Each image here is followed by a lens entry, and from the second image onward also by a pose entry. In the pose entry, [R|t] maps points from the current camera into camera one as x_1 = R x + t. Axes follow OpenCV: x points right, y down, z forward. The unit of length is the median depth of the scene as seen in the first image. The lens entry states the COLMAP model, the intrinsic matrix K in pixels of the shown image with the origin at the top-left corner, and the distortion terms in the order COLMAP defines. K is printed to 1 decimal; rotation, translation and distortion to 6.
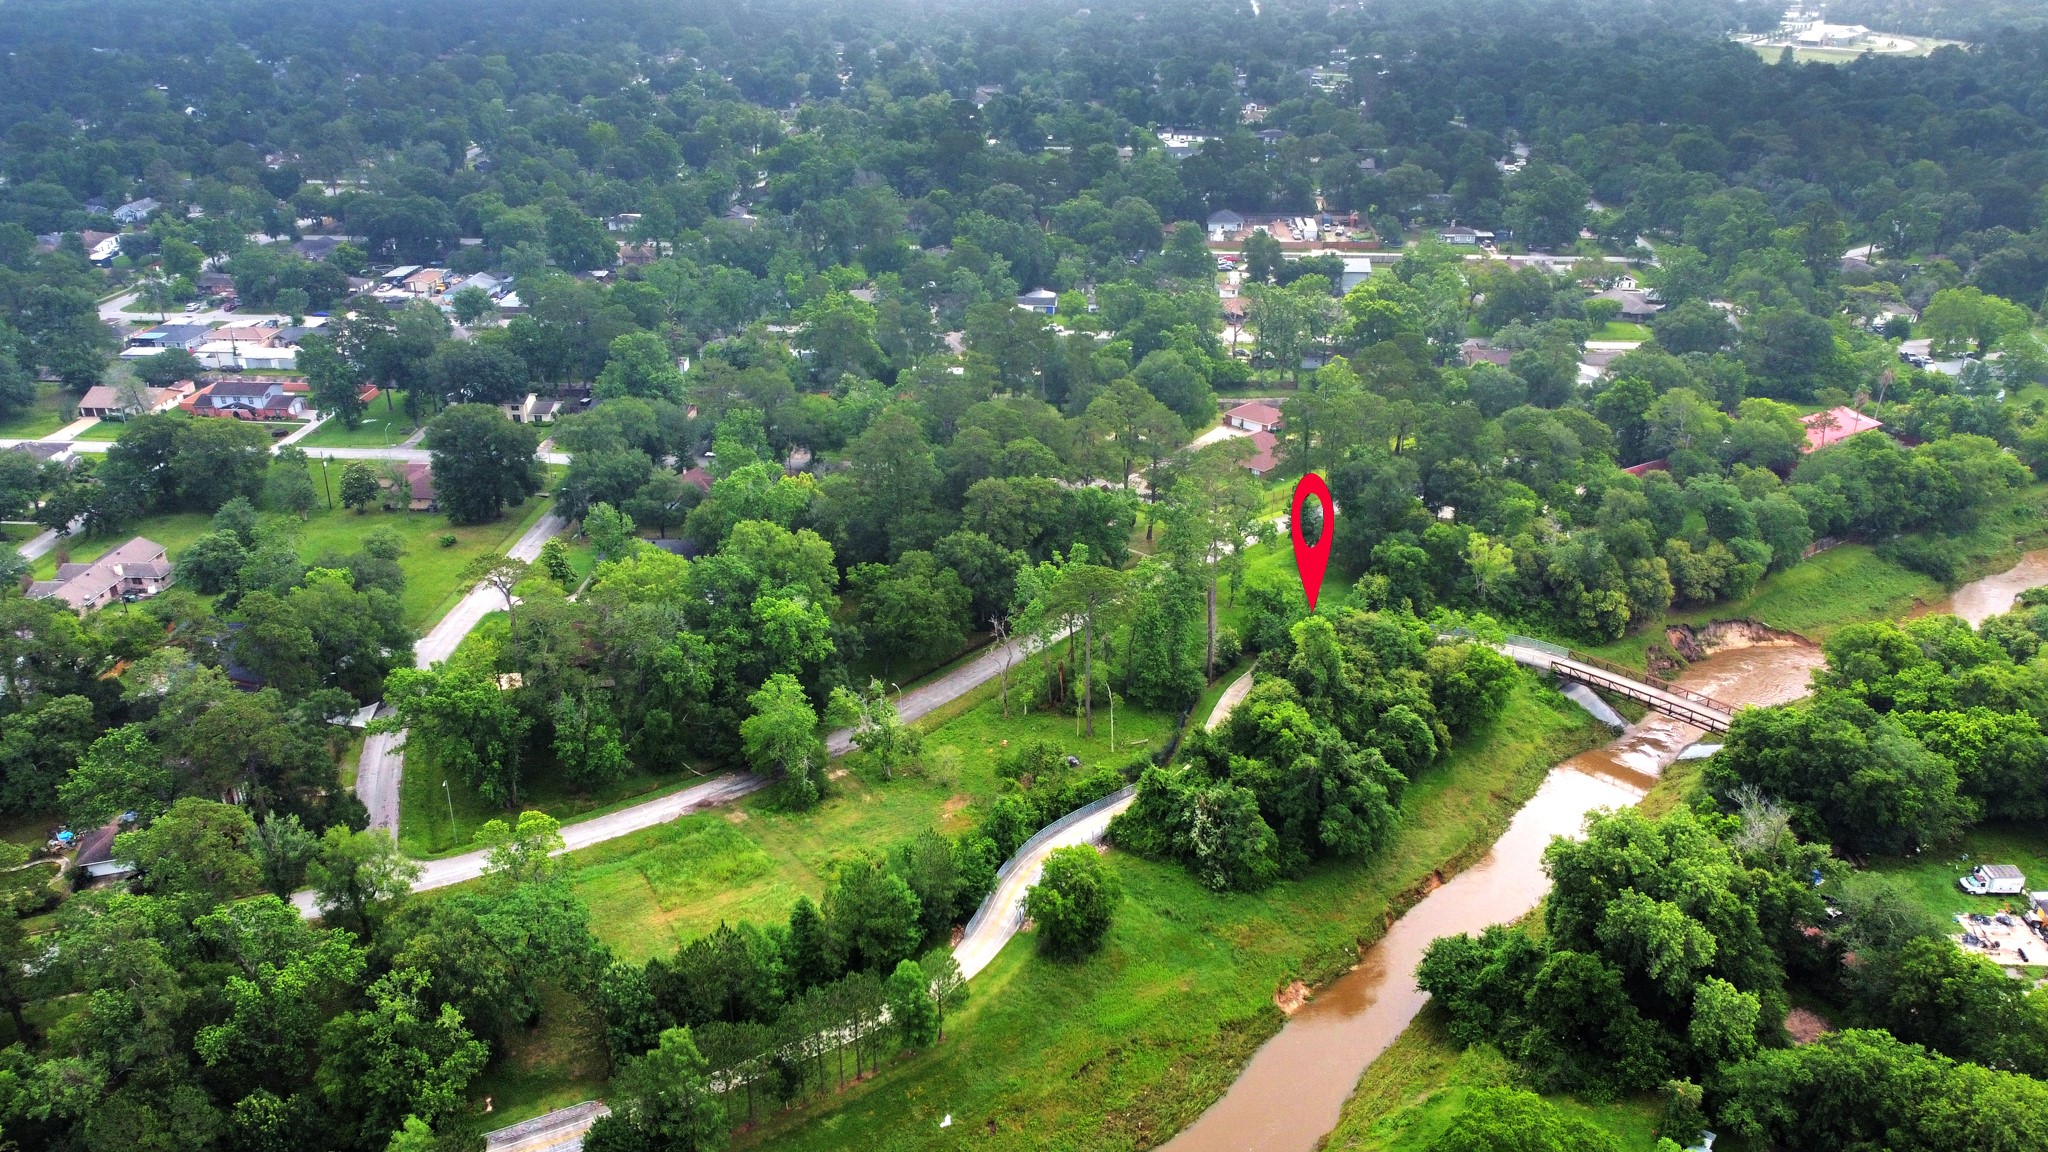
lens RADIAL K [[1548.8, 0, 1022.2], [0, 1548.8, 566.9], [0, 0, 1]] dist [0.015535, -0.021855]
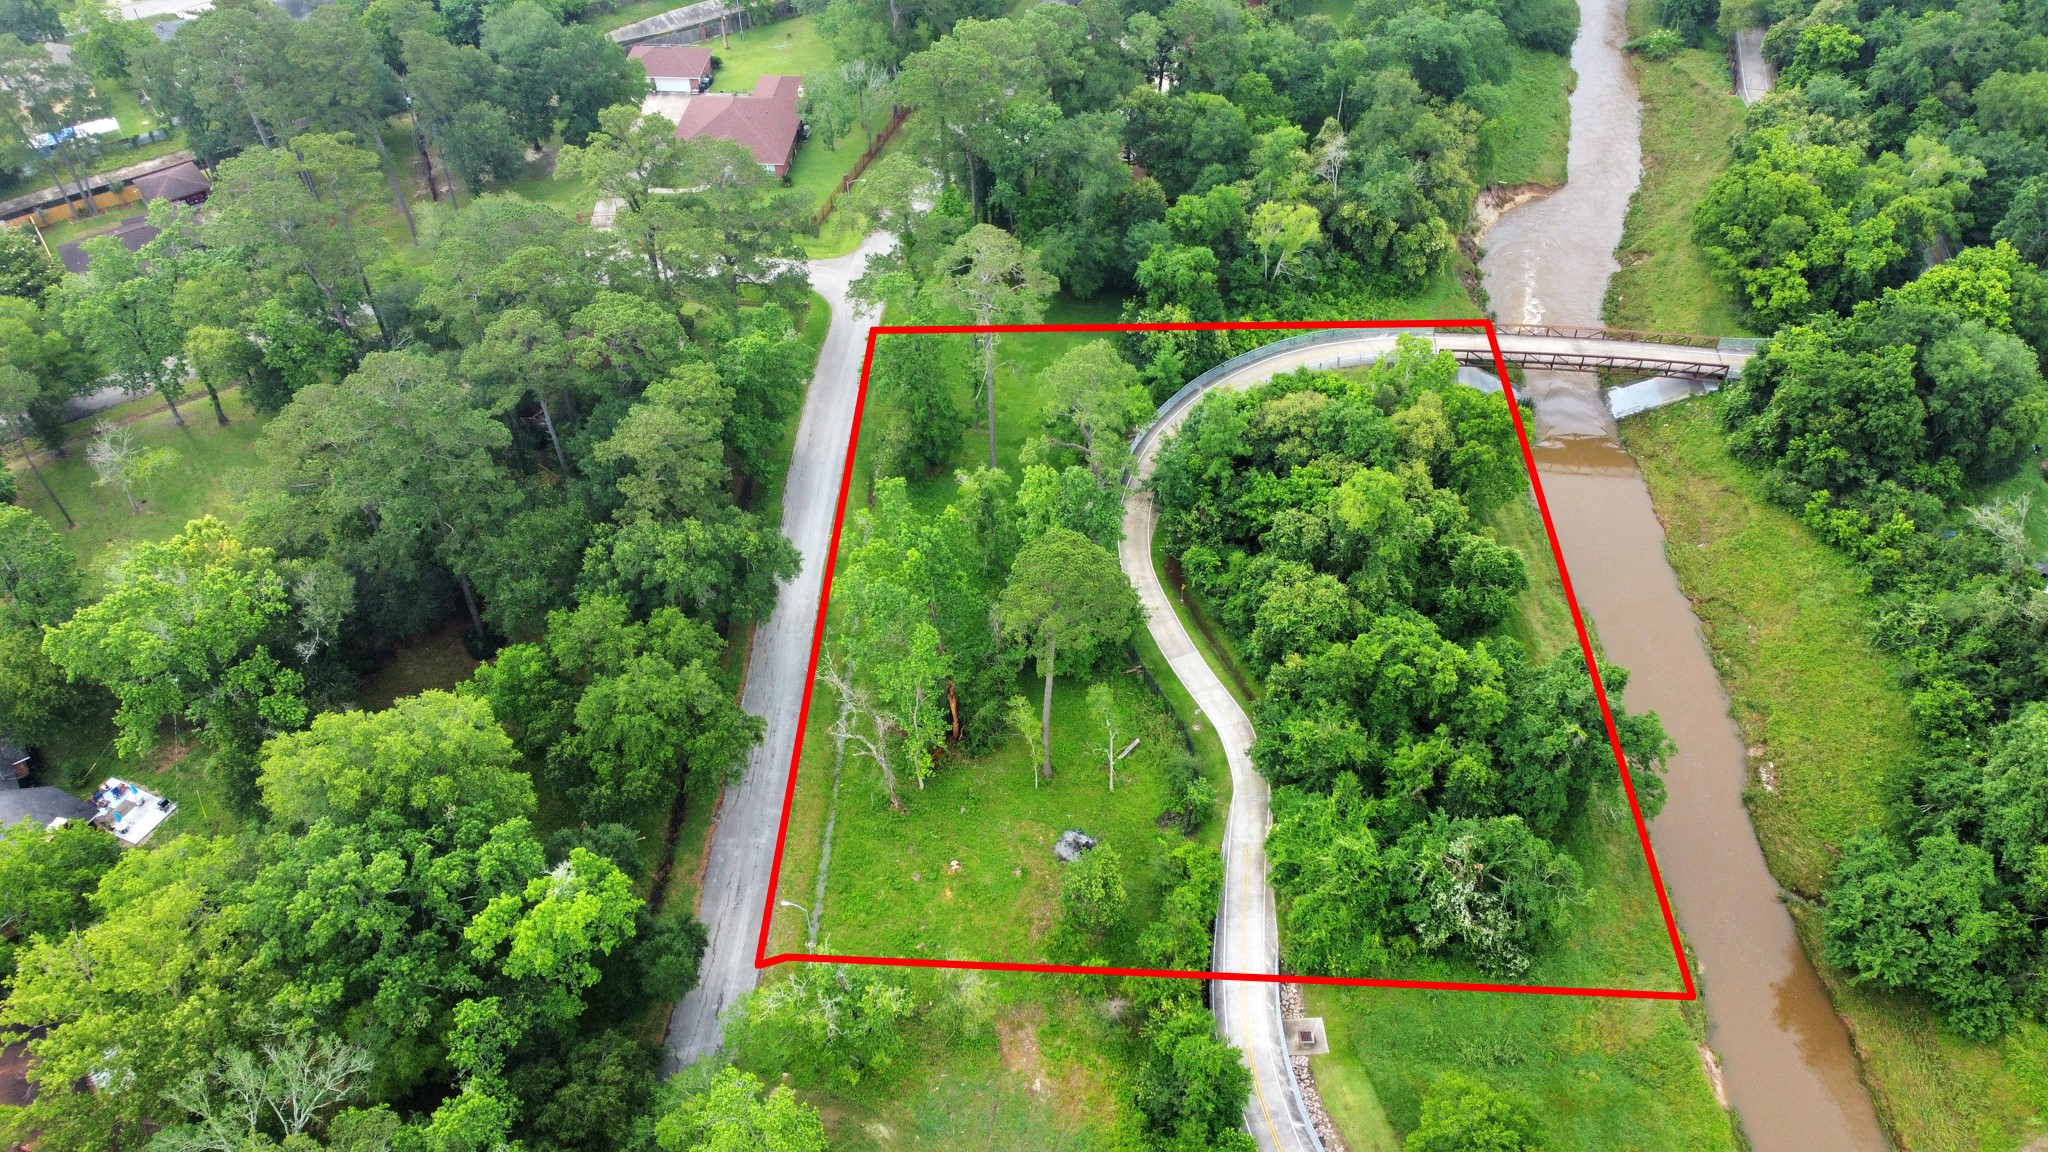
lens RADIAL K [[1548.8, 0, 1023.8], [0, 1548.8, 574.1], [0, 0, 1]] dist [0.015535, -0.021855]
pose [[0.763732, -0.447103, 0.465632, -0.217405], [0.267601, 0.875696, 0.401929, -0.212208], [-0.587456, -0.182362, 0.788441, 0.565732]]
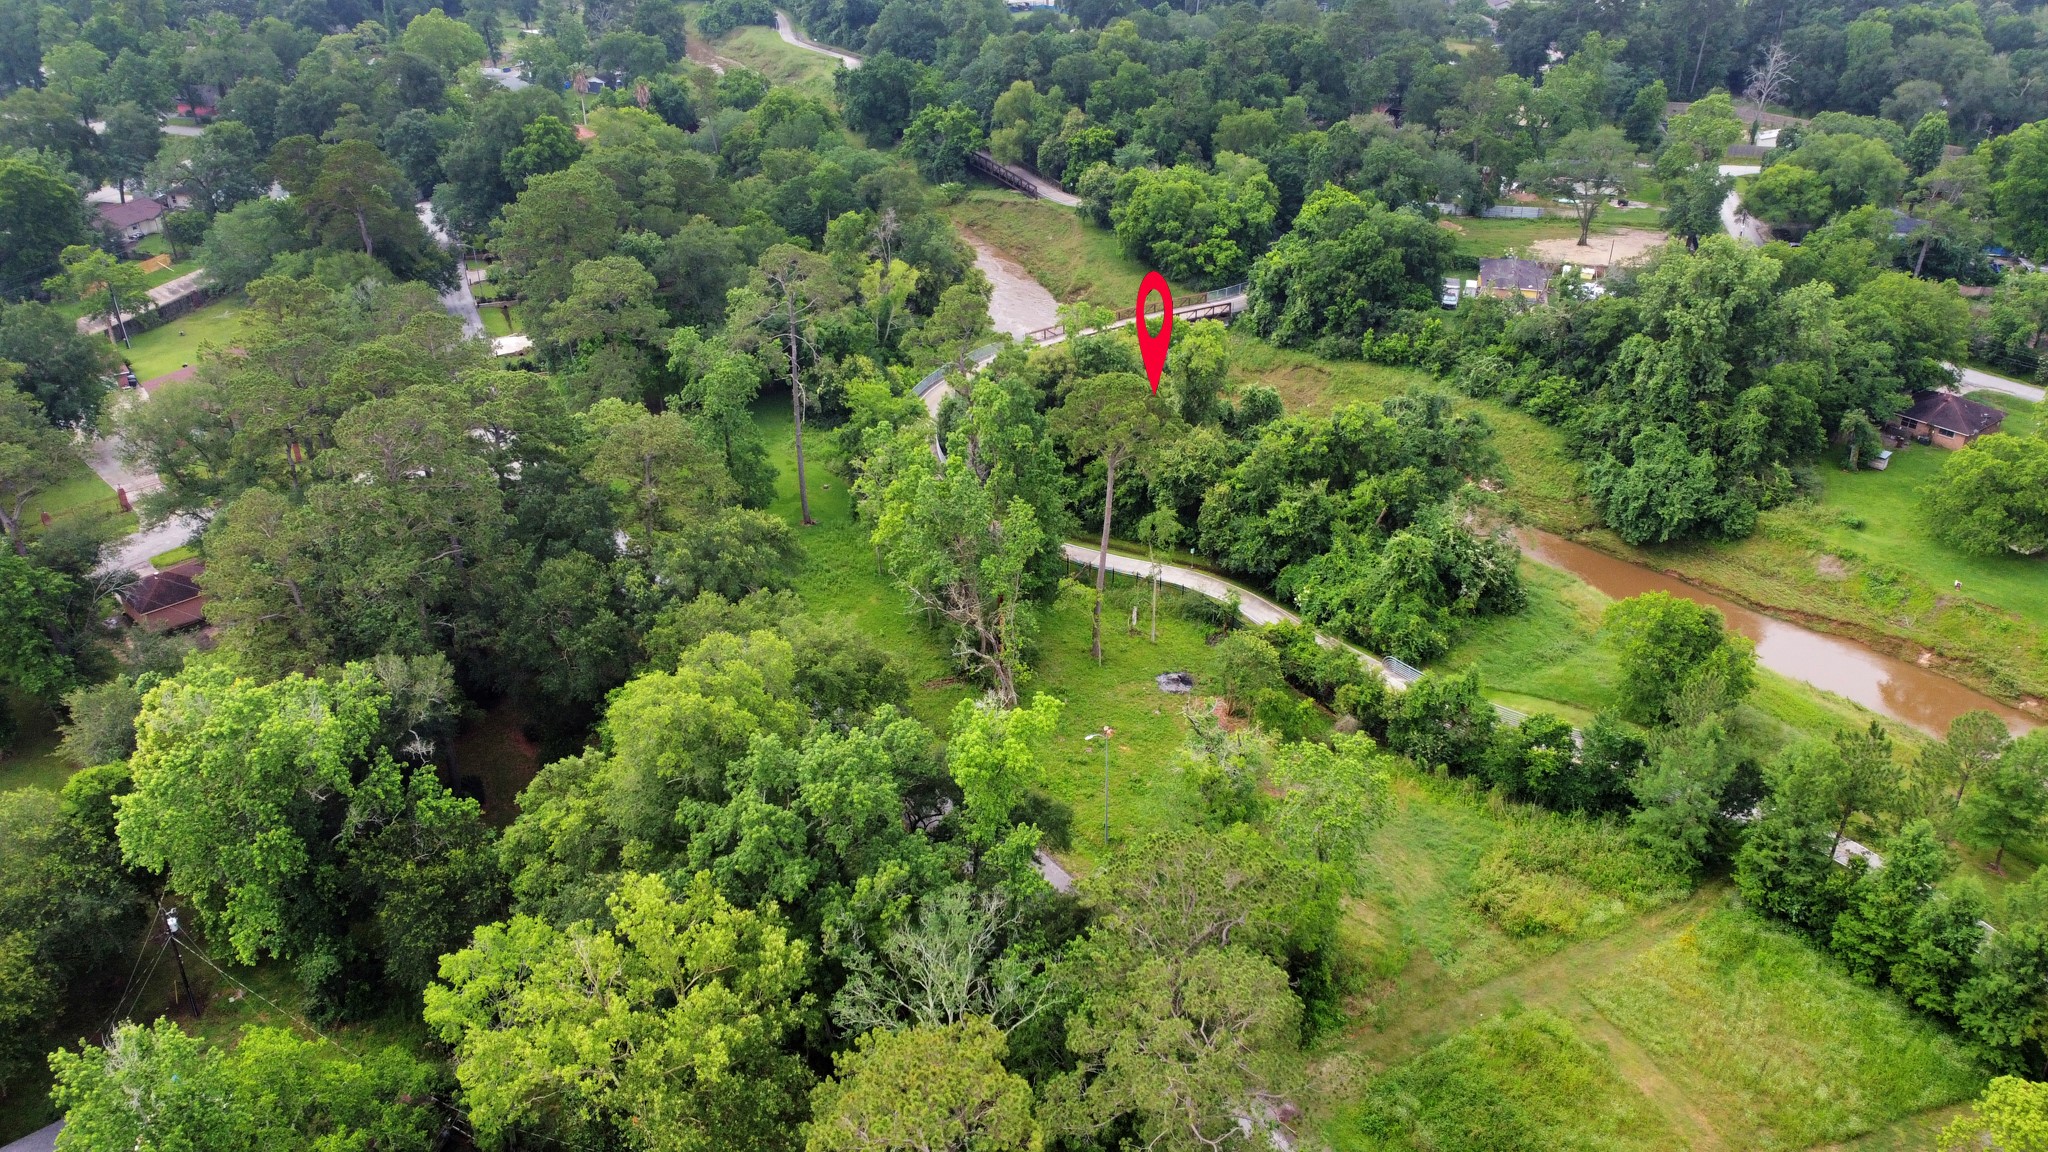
lens RADIAL K [[1548.8, 0, 1028.1], [0, 1548.8, 576.2], [0, 0, 1]] dist [0.015535, -0.021855]
pose [[0.157709, -0.459246, 0.874197, -0.511328], [0.401947, 0.838474, 0.367967, -0.165942], [-0.901979, 0.293349, 0.316827, 0.848817]]
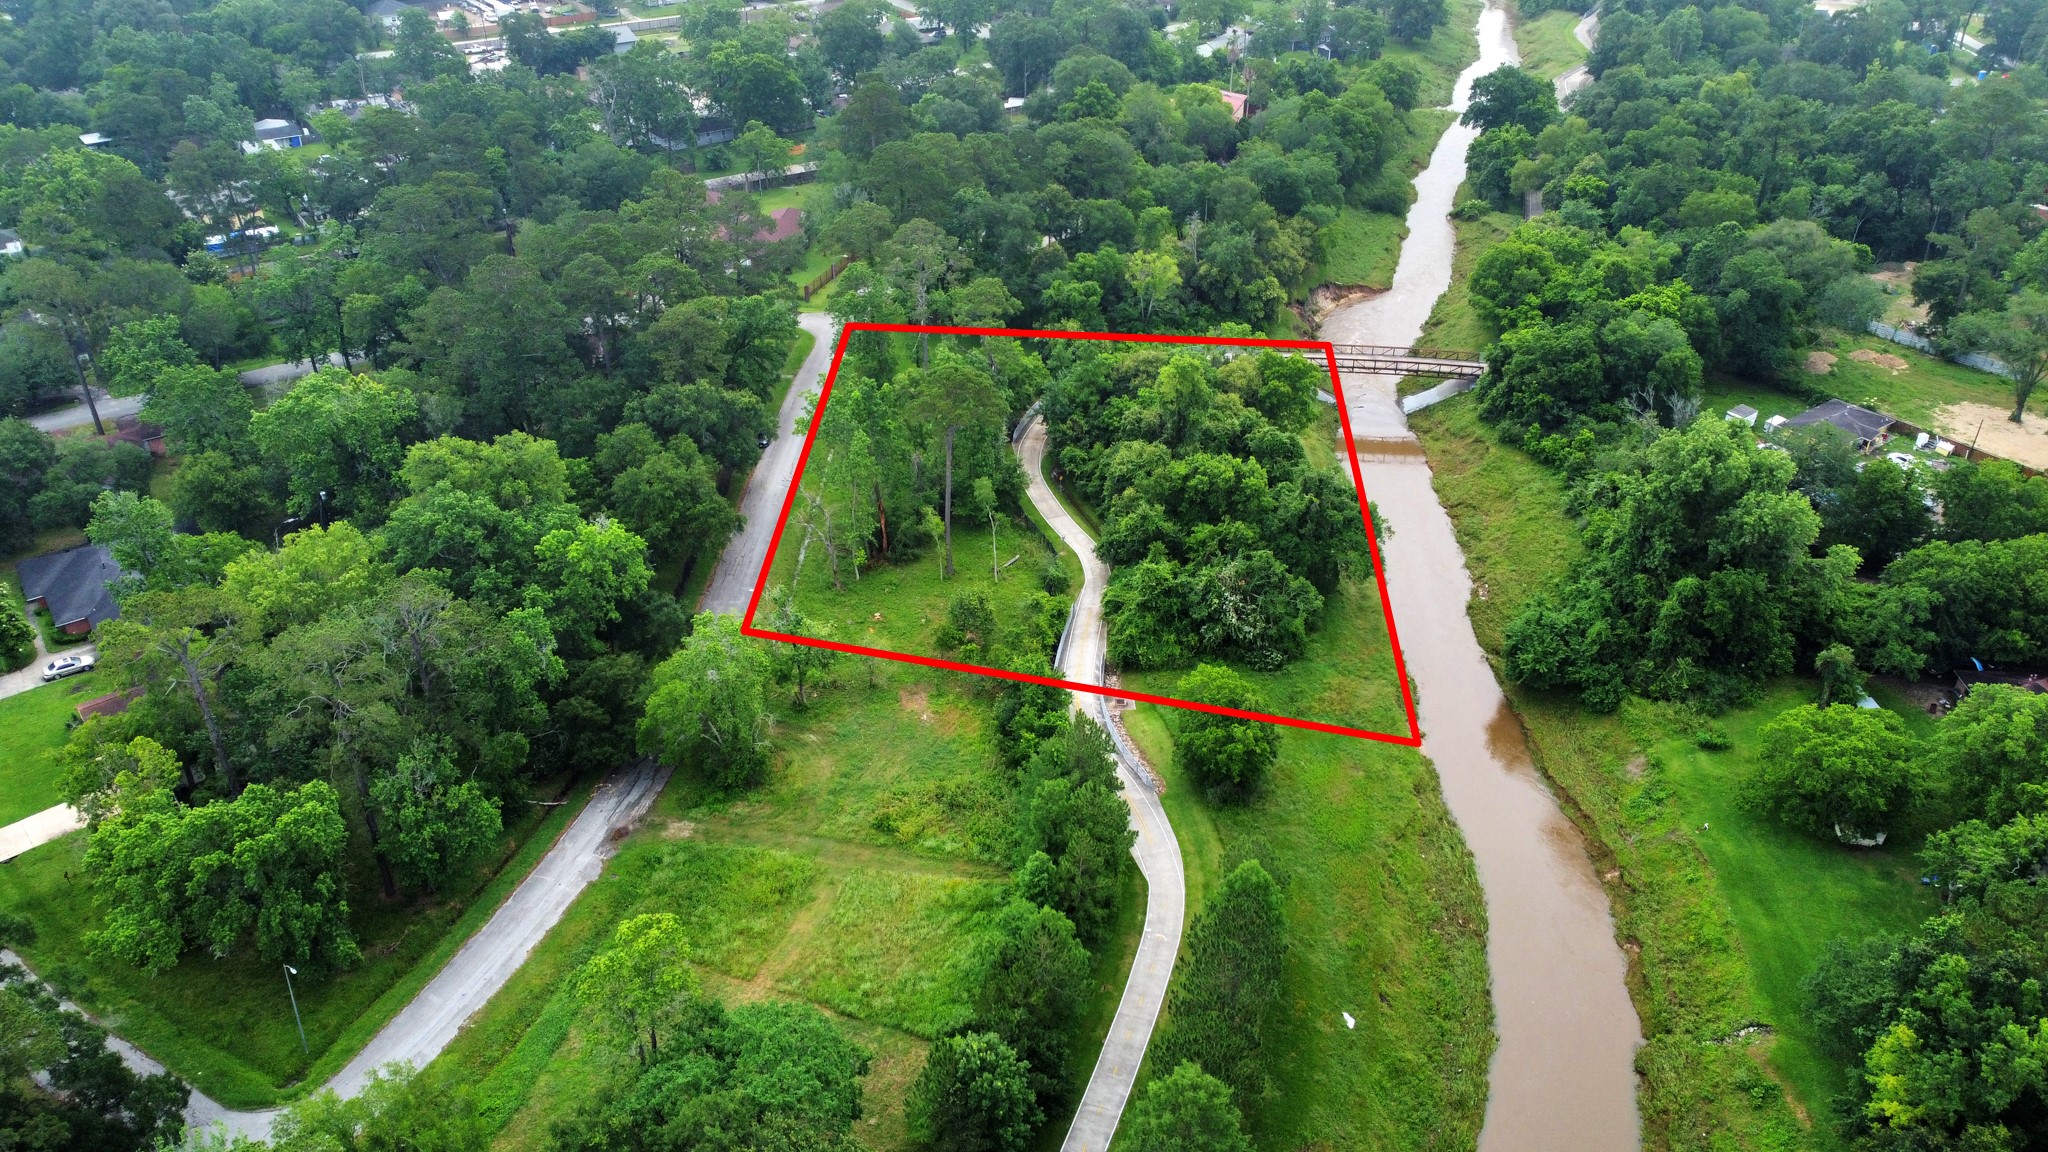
lens RADIAL K [[1548.8, 0, 1022.9], [0, 1548.8, 573.9], [0, 0, 1]] dist [0.015535, -0.021855]
pose [[0.772311, -0.321471, 0.547898, -0.392034], [0.254068, 0.946827, 0.197405, -0.045929], [-0.582224, -0.013255, 0.812920, 0.320926]]
